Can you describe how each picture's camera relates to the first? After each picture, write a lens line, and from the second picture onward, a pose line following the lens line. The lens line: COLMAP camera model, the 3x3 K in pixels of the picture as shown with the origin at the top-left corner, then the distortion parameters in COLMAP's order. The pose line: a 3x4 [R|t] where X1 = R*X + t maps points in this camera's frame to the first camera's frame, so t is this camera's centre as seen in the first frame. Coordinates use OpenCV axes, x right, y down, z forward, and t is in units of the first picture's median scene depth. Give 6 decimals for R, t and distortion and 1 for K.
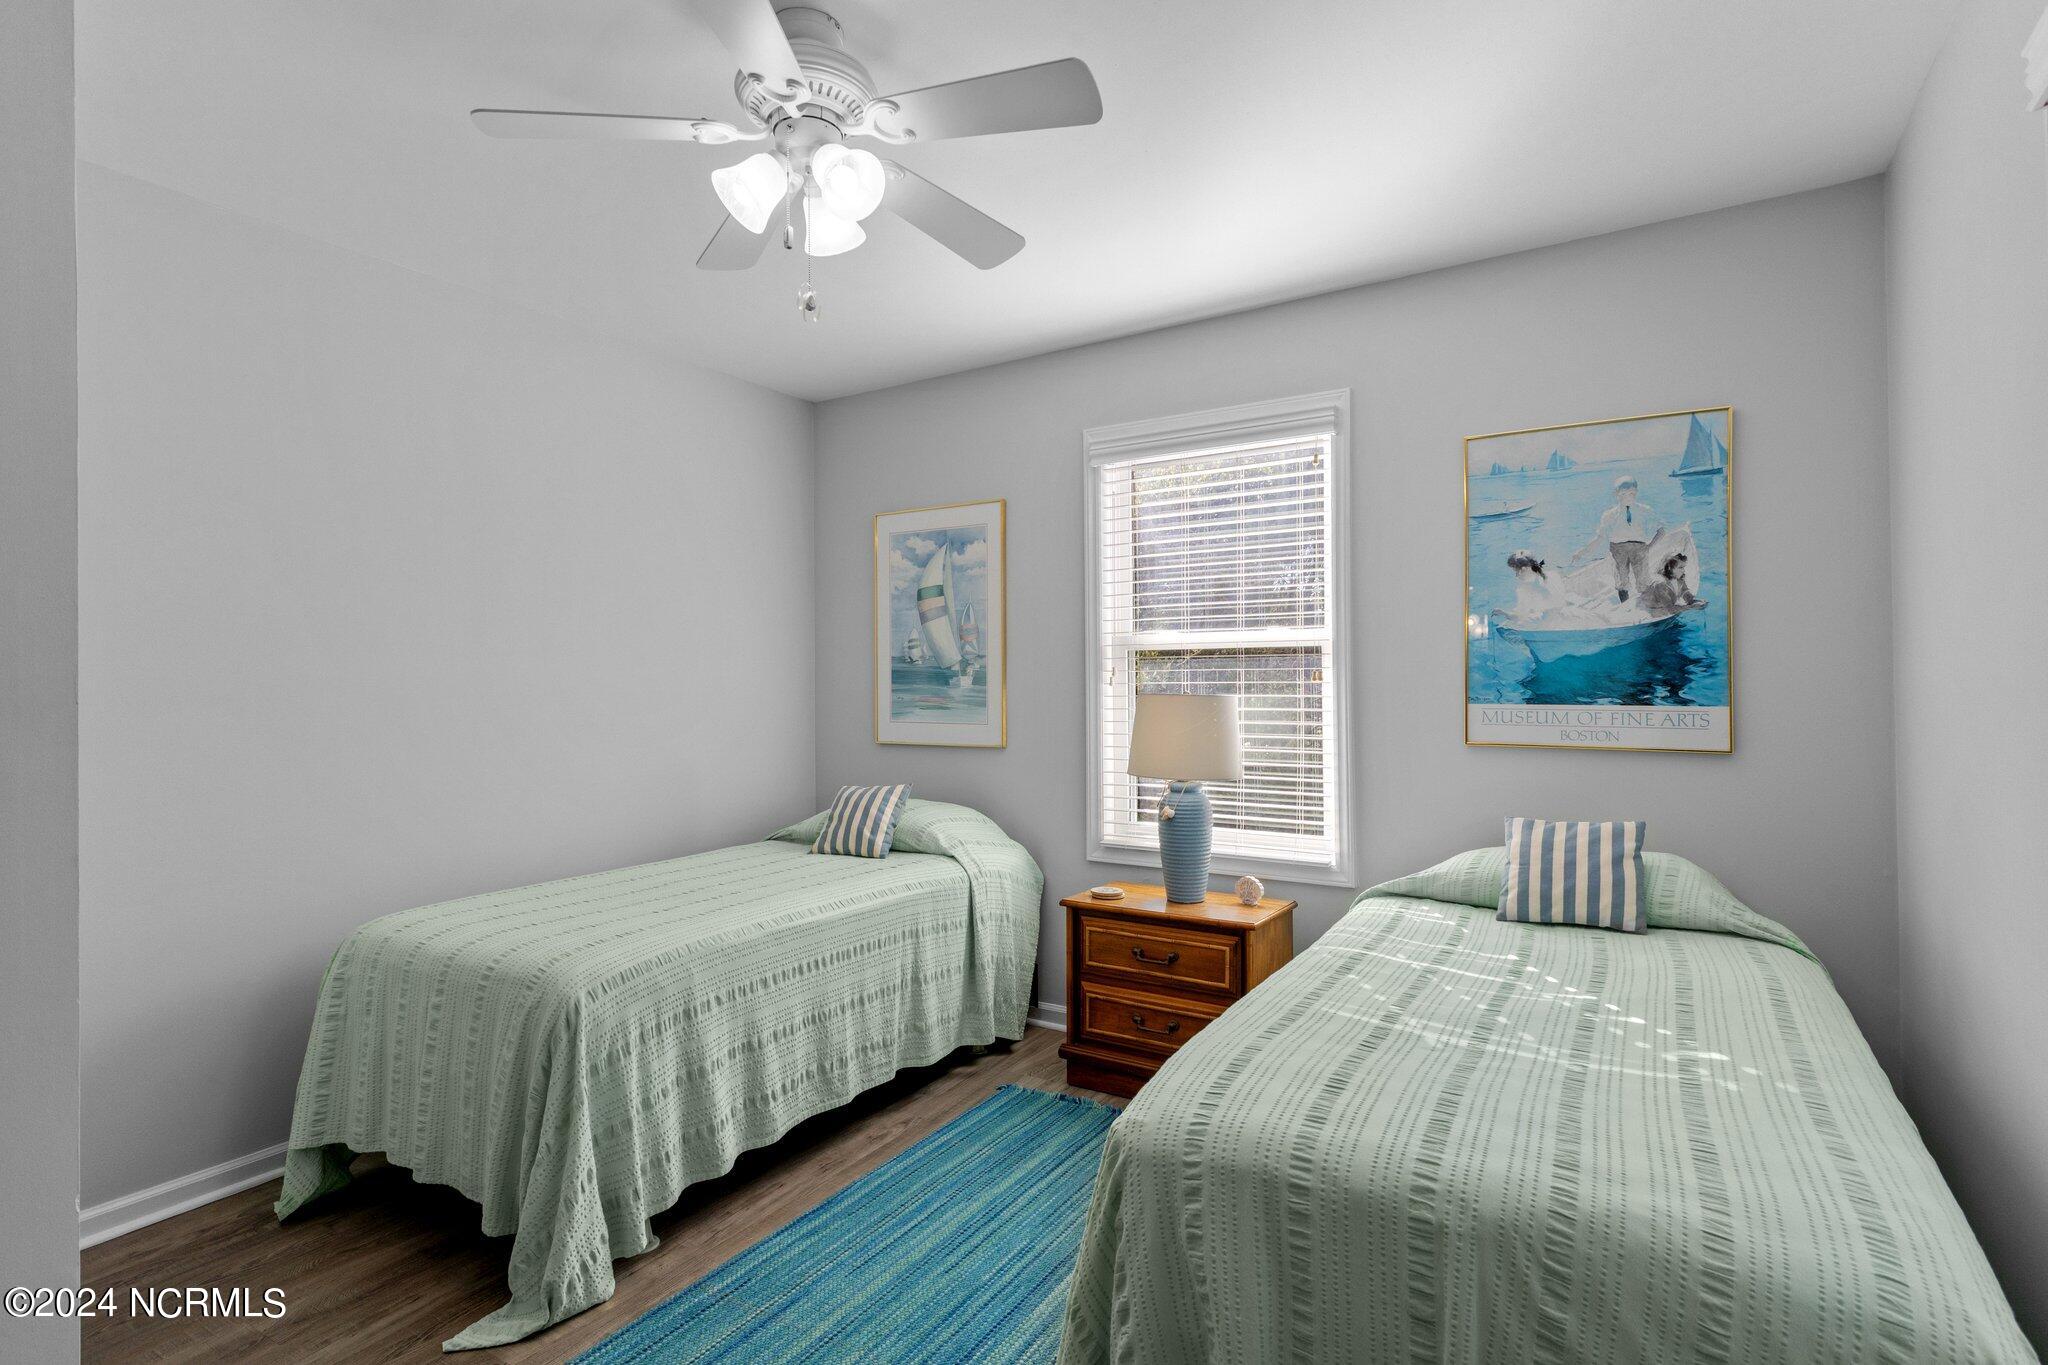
lens RADIAL K [[1020.6, 0, 1034.4], [0, 1020.6, 668.3], [0, 0, 1]] dist [0.009491, -0.001340]
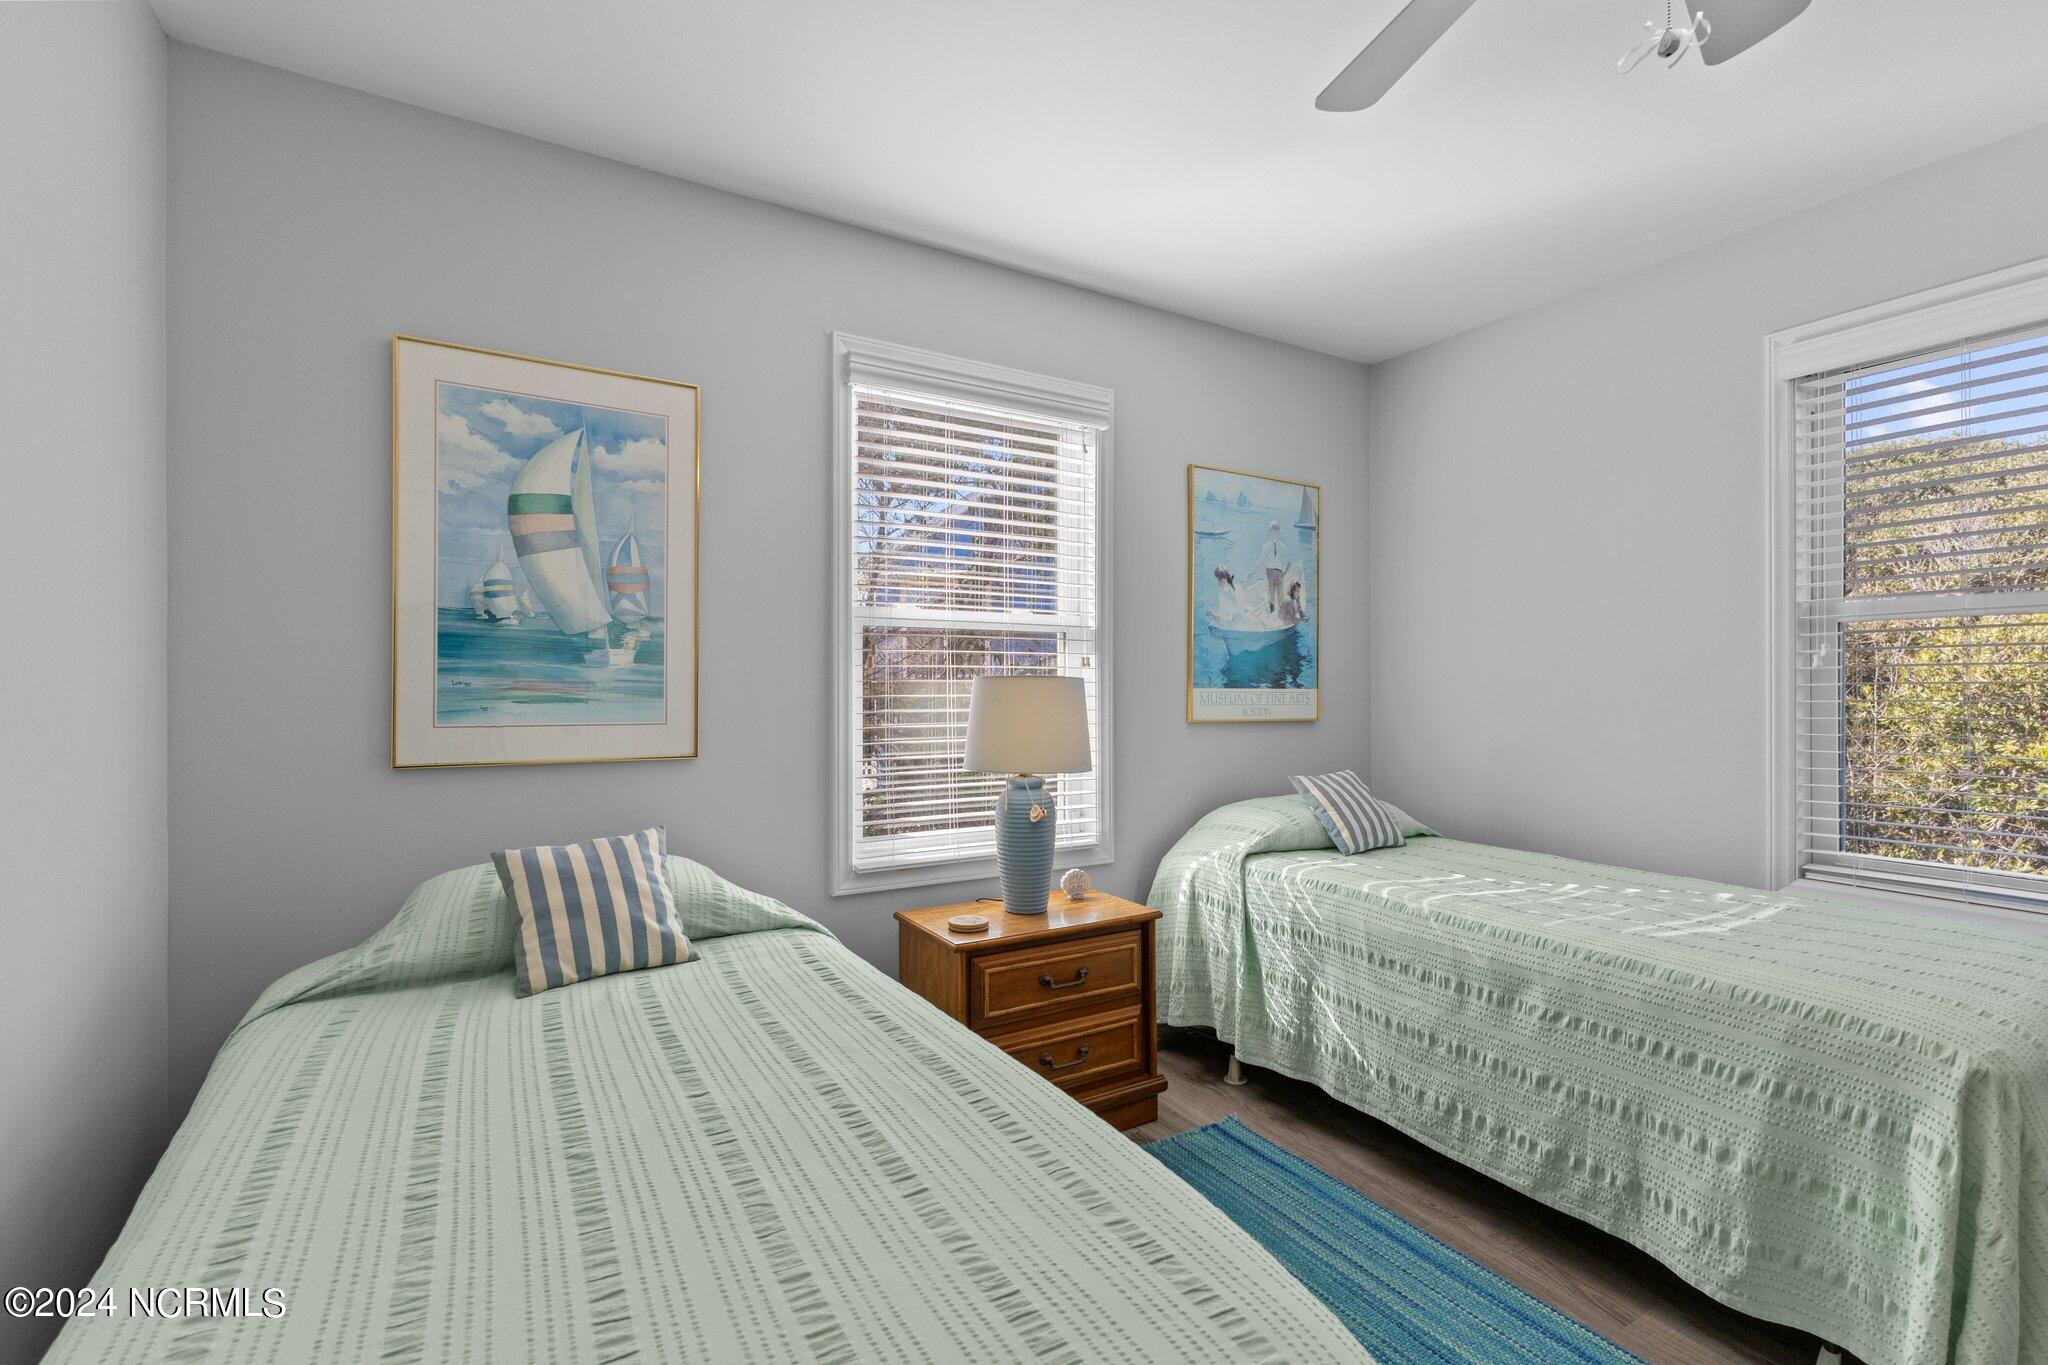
lens RADIAL K [[881.5, 0, 1023.2], [0, 881.5, 681.0], [0, 0, 1]] dist [0.011854, -0.000129]
pose [[0.461847, 0.009052, 0.886914, -0.441197], [-0.019098, 0.999818, -0.000259, 0.023339], [-0.886754, -0.016818, 0.461935, 0.535030]]
